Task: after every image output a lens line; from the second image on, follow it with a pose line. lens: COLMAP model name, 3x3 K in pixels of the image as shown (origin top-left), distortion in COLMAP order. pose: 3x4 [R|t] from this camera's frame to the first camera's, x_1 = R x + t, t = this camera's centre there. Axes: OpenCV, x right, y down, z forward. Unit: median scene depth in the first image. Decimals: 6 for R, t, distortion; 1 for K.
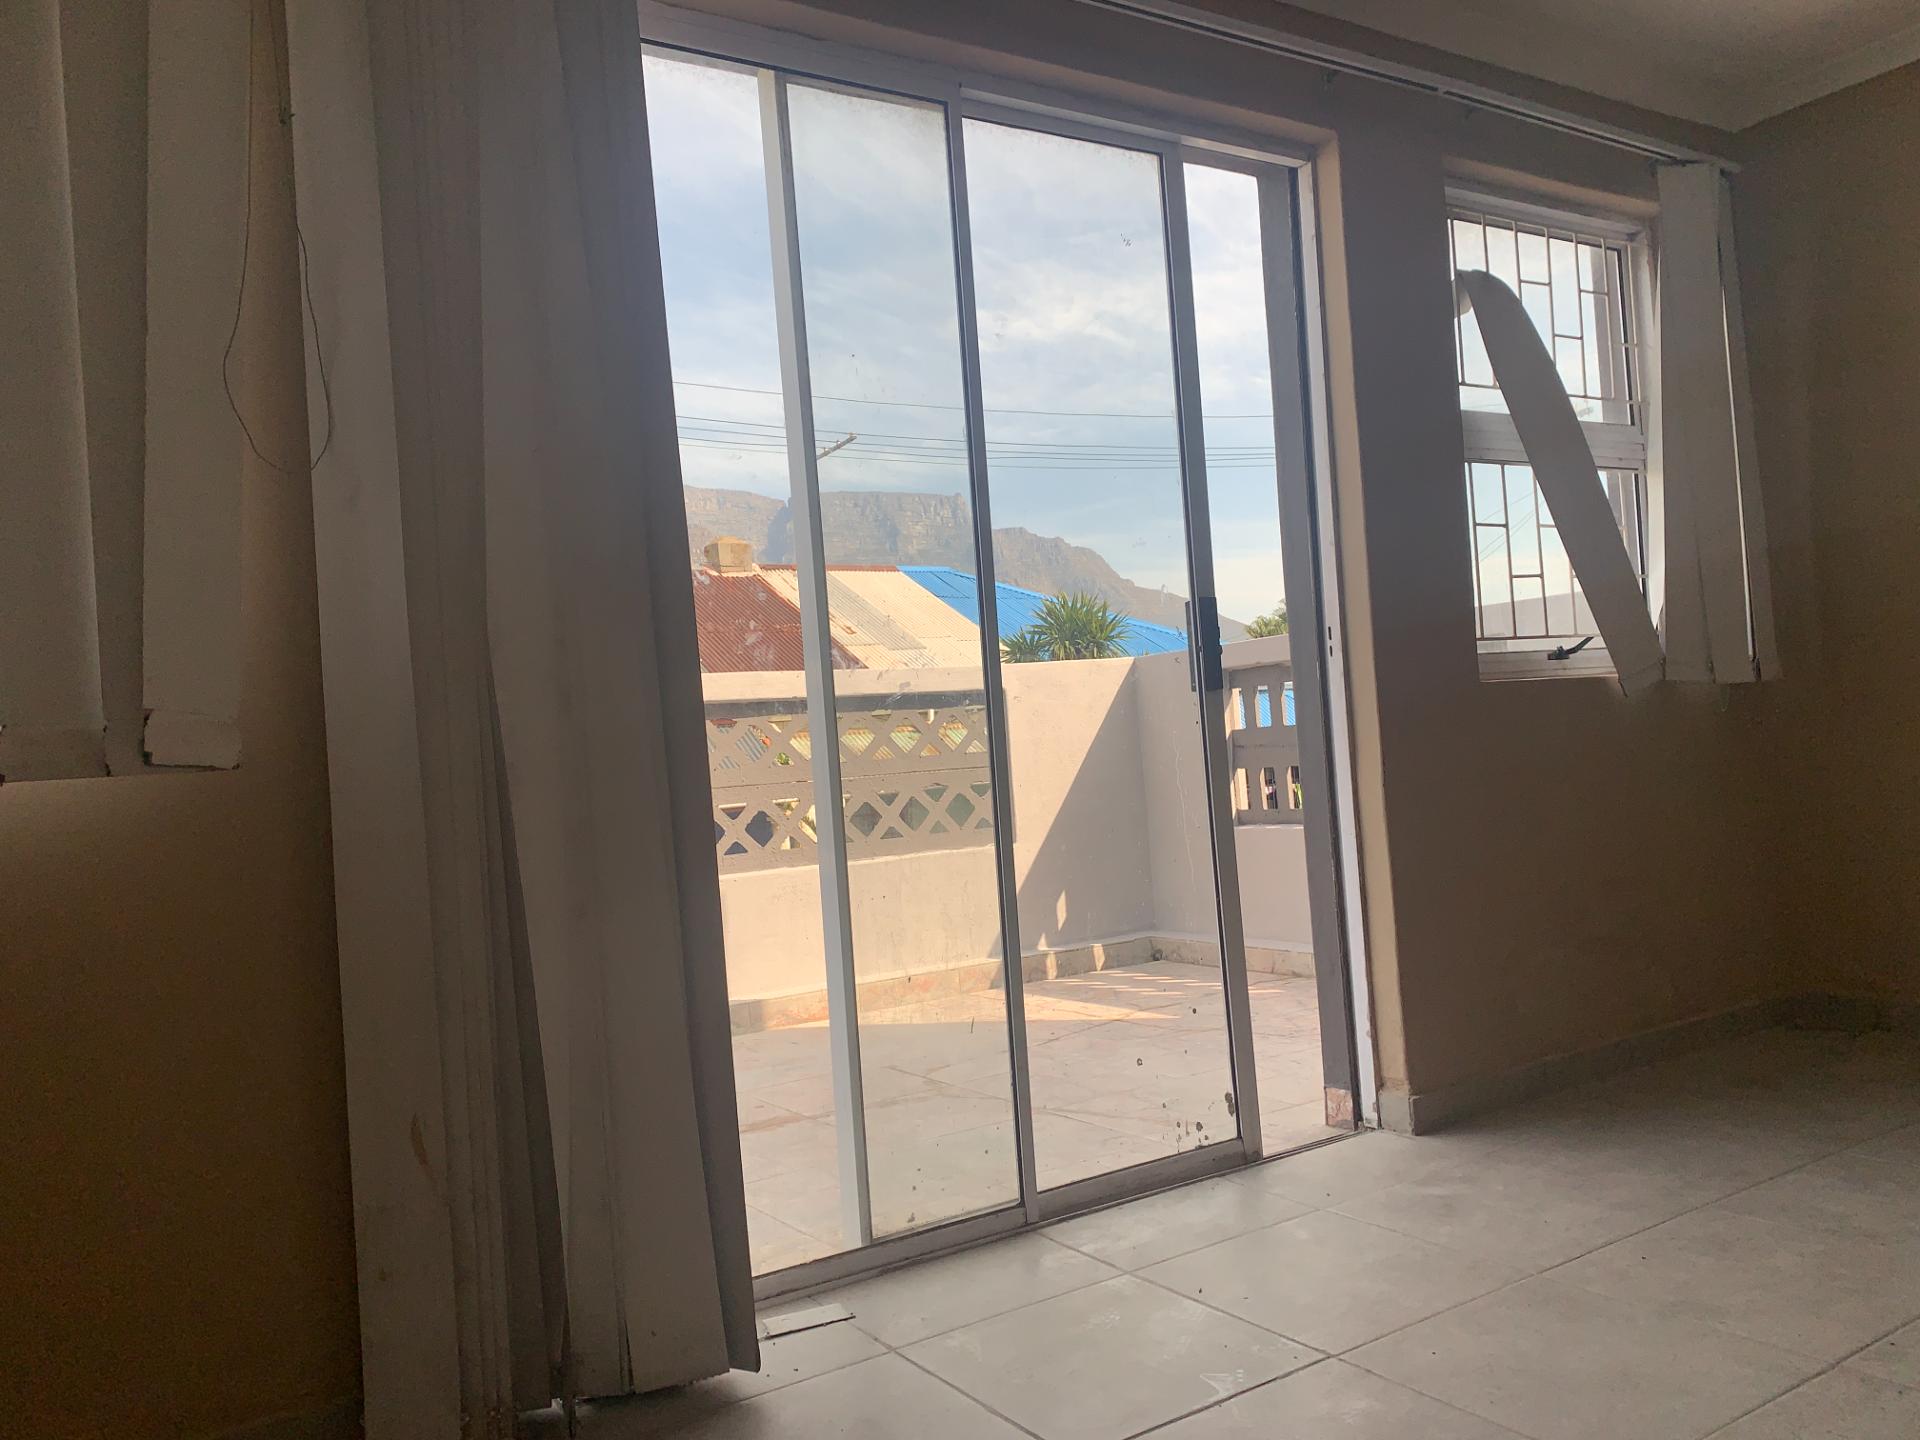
lens RADIAL K [[1466.5, 0, 956.3], [0, 1466.5, 706.6], [0, 0, 1]] dist [0.035073, -0.042592]
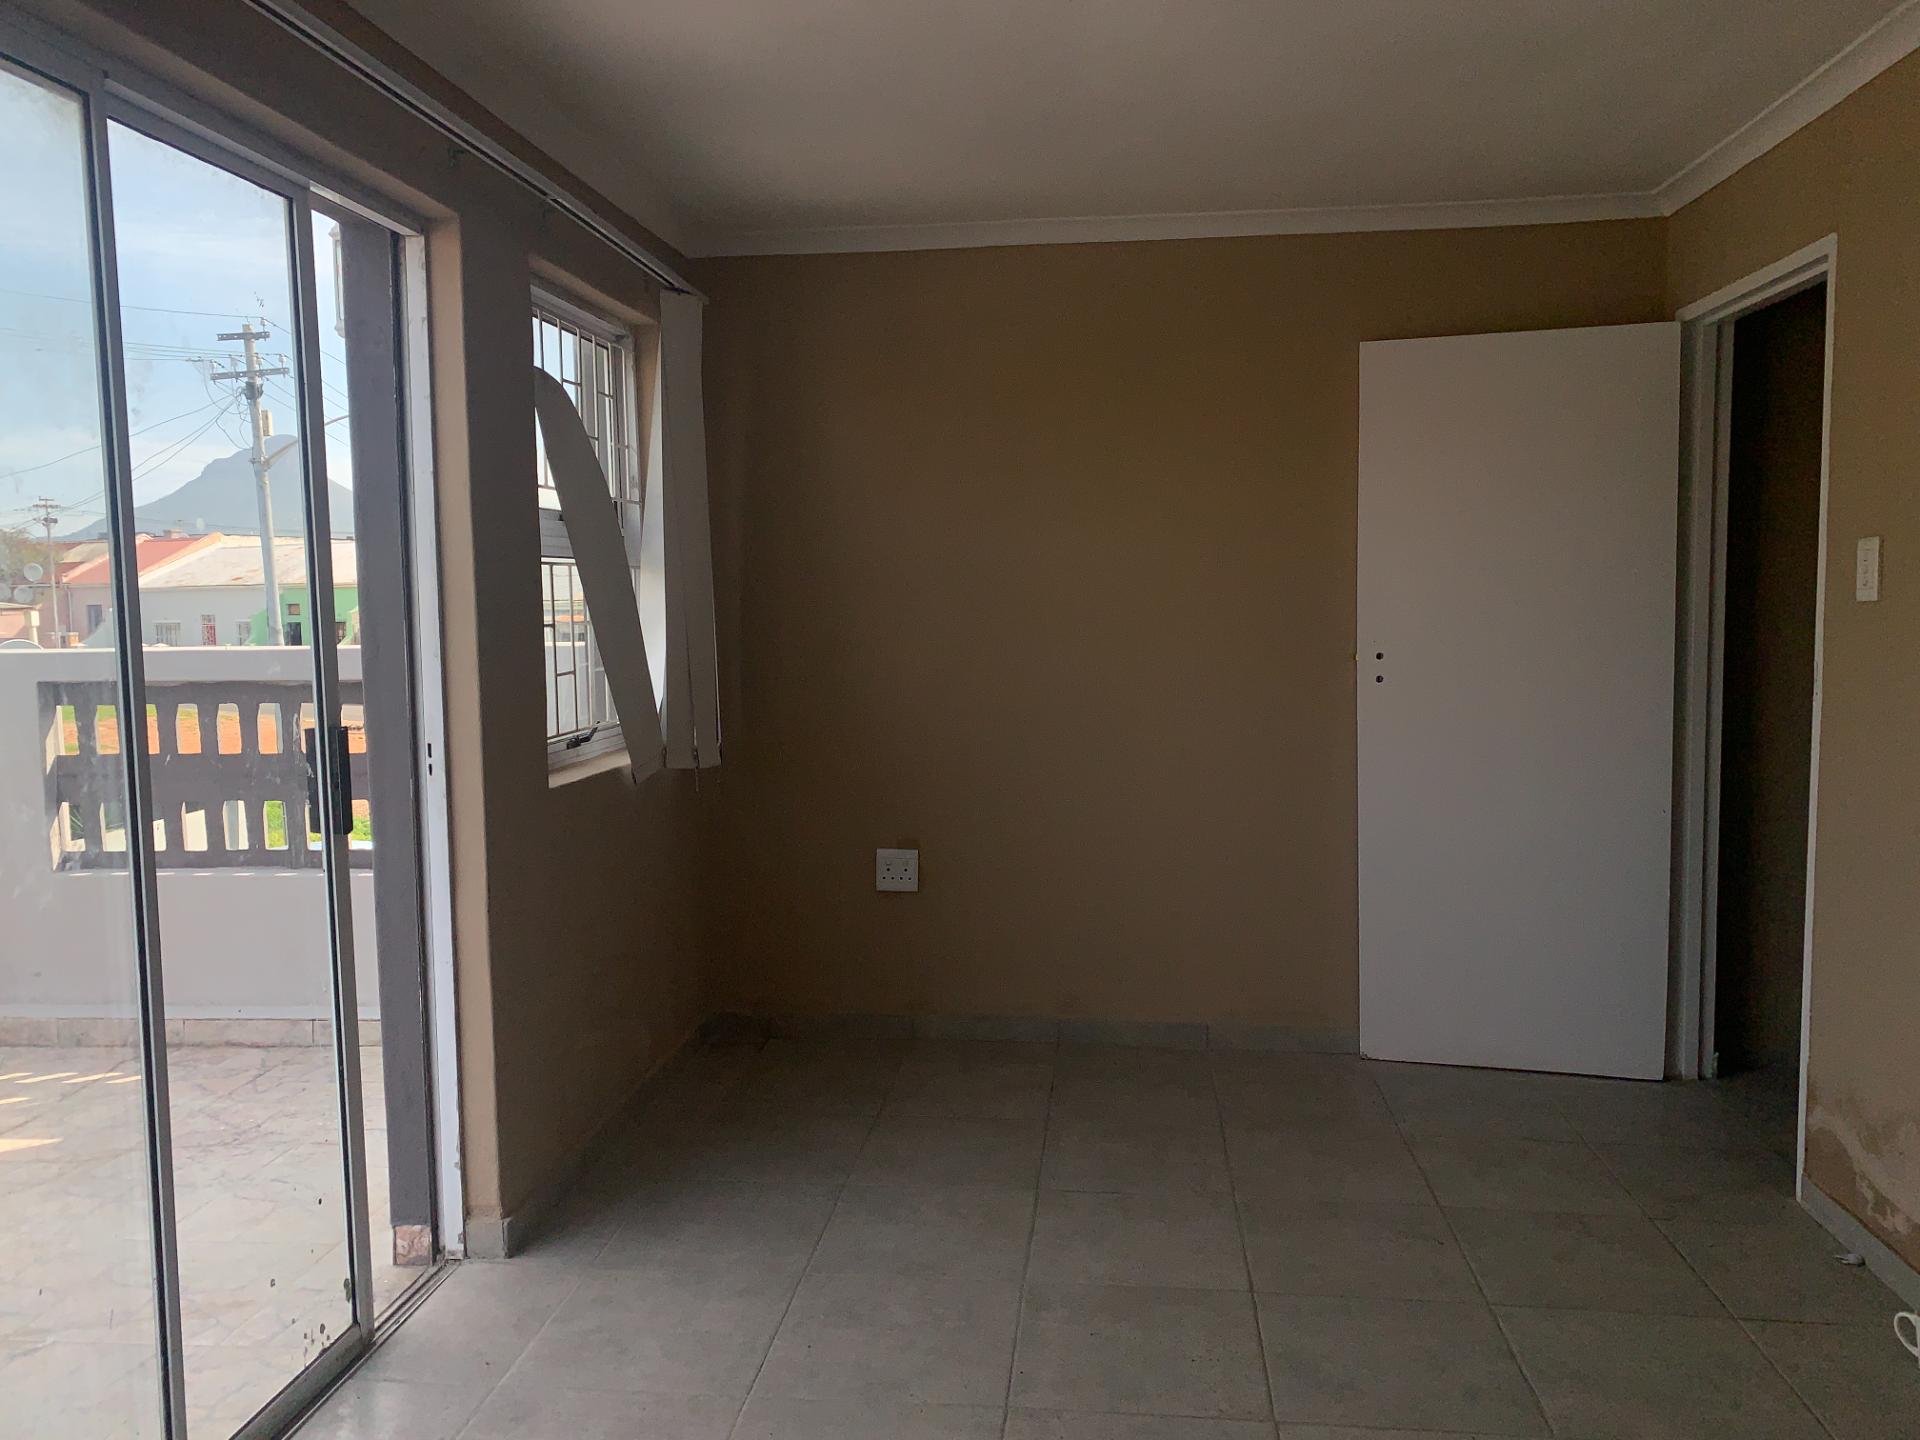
lens RADIAL K [[1466.5, 0, 987.1], [0, 1466.5, 707.4], [0, 0, 1]] dist [0.035073, -0.042592]
pose [[0.614105, 0.000390, 0.789224, -0.261271], [-0.053916, 0.997684, 0.041460, -0.132120], [-0.787380, -0.068012, 0.612704, 0.143507]]
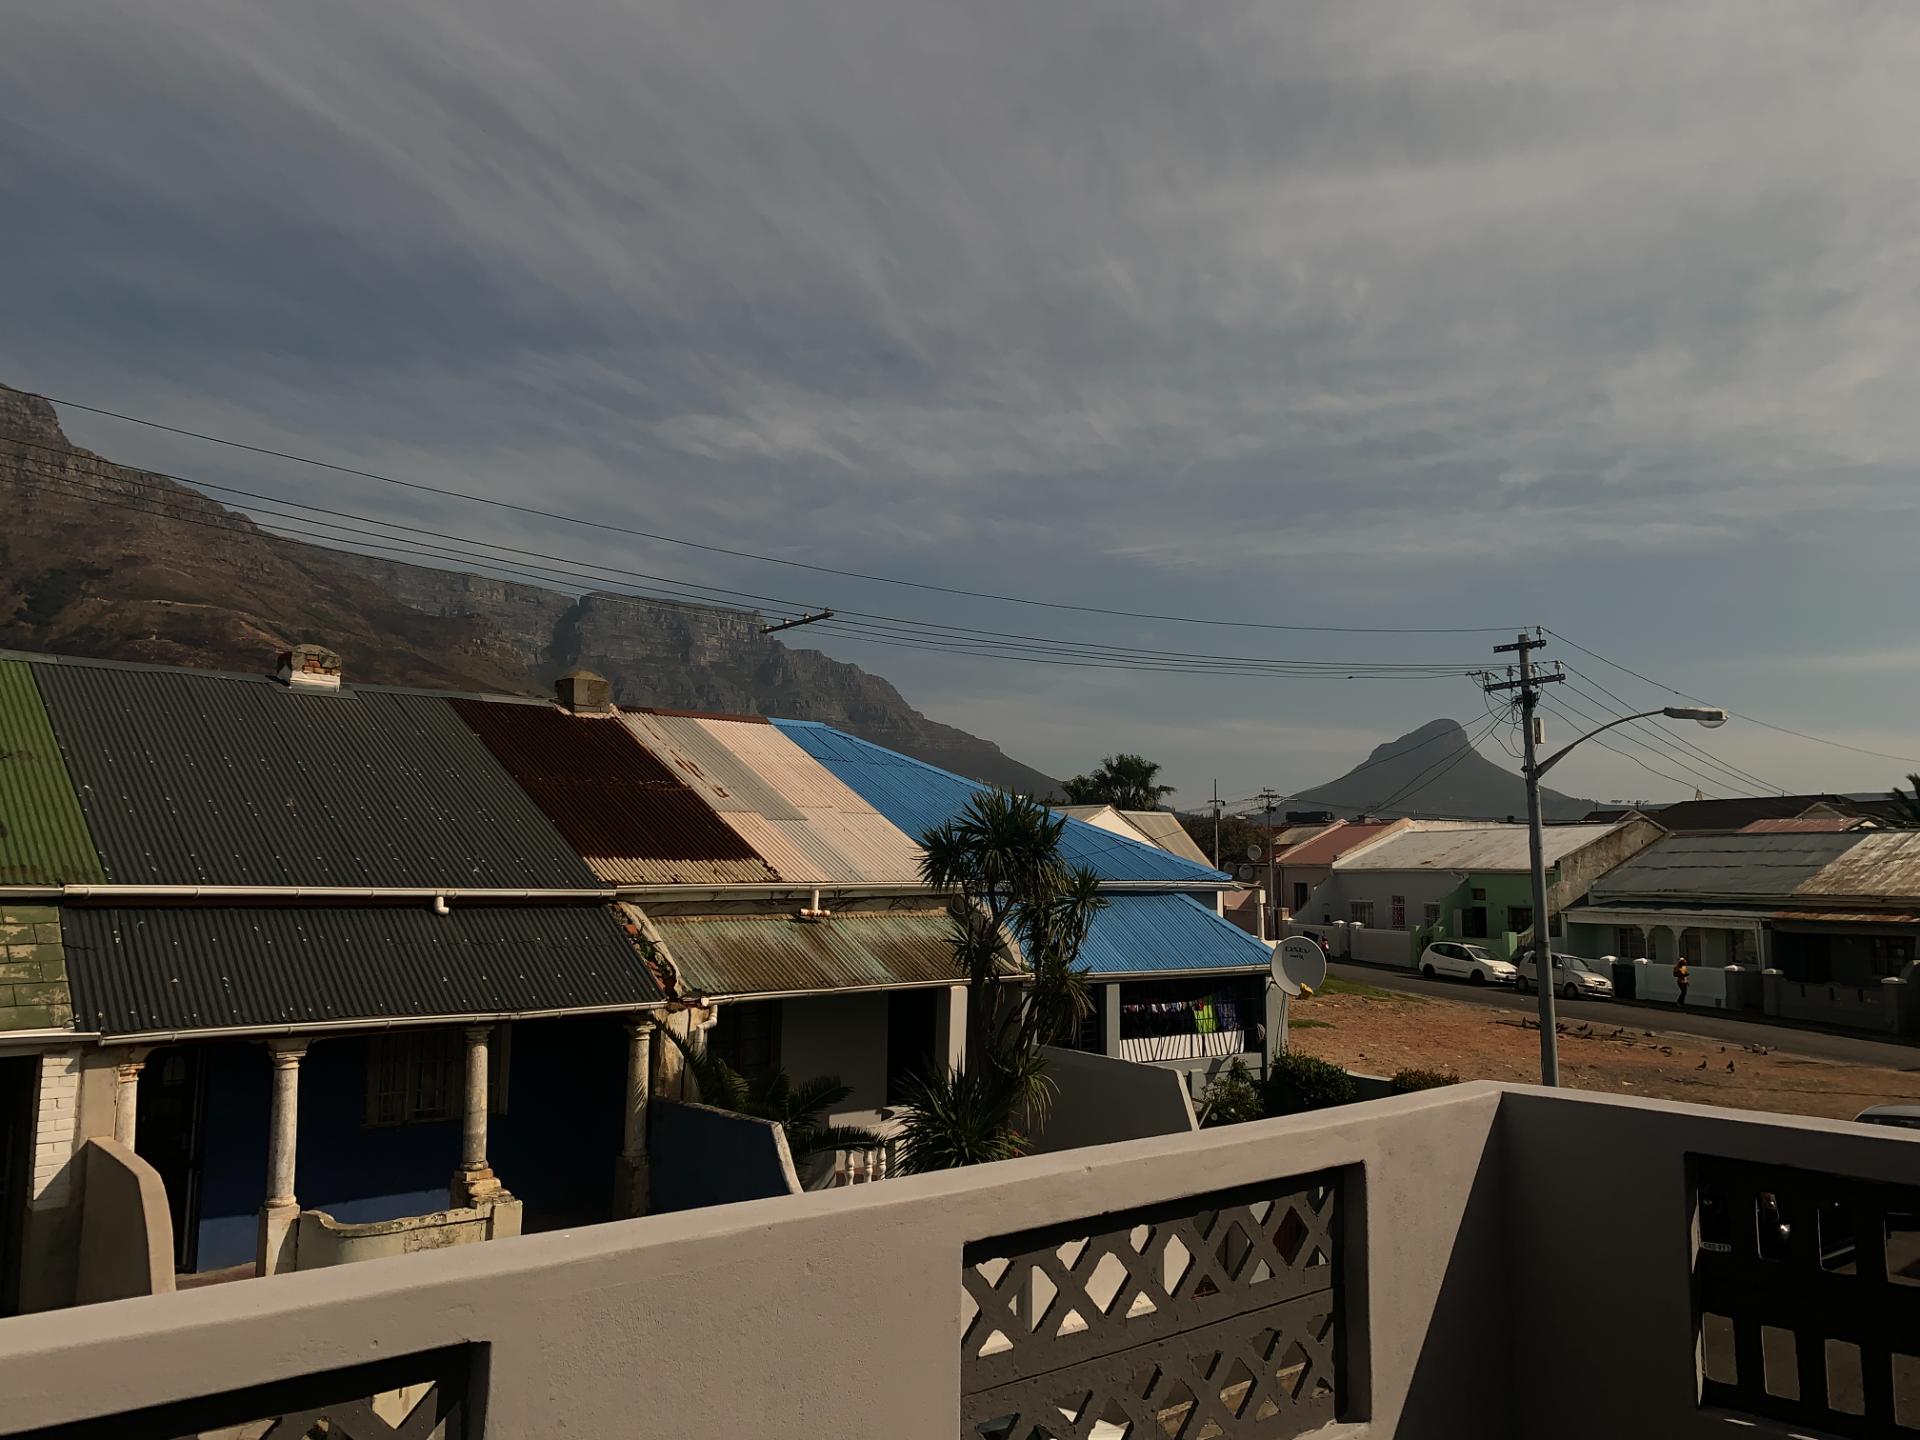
lens RADIAL K [[1466.5, 0, 959.4], [0, 1466.5, 726.2], [0, 0, 1]] dist [0.035073, -0.042592]
pose [[0.985231, 0.091686, 0.144614, -0.438979], [-0.080988, 0.993641, -0.078219, -0.239508], [-0.150866, 0.065351, 0.986392, 0.704730]]
